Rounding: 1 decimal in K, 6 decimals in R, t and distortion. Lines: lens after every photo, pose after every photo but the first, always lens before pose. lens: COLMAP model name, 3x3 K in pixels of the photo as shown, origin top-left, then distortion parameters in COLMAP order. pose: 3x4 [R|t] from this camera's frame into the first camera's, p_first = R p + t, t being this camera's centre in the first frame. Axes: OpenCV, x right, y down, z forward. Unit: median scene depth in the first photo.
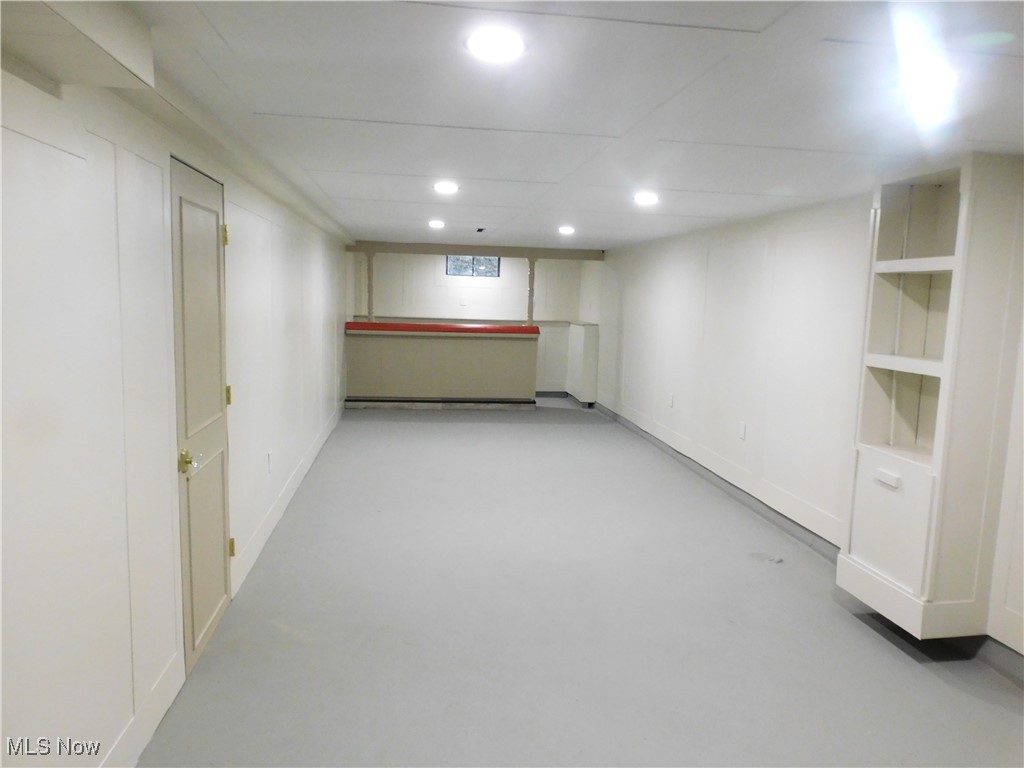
lens RADIAL K [[749.7, 0, 518.8], [0, 749.7, 382.5], [0, 0, 1]] dist [-0.008348, 0.003842]
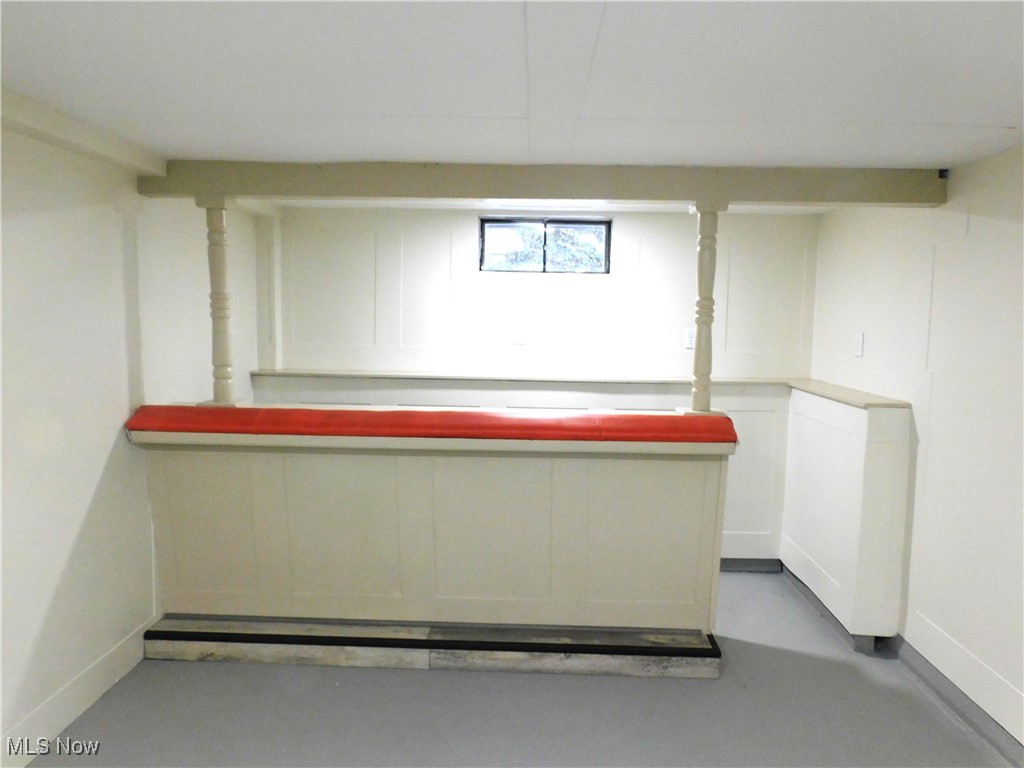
lens RADIAL K [[749.7, 0, 511.2], [0, 749.7, 393.4], [0, 0, 1]] dist [-0.008348, 0.003842]
pose [[0.986386, 0.001938, -0.164437, -0.012777], [-0.004193, 0.999902, -0.013366, -0.079731], [0.164395, 0.013874, 0.986297, 0.675070]]
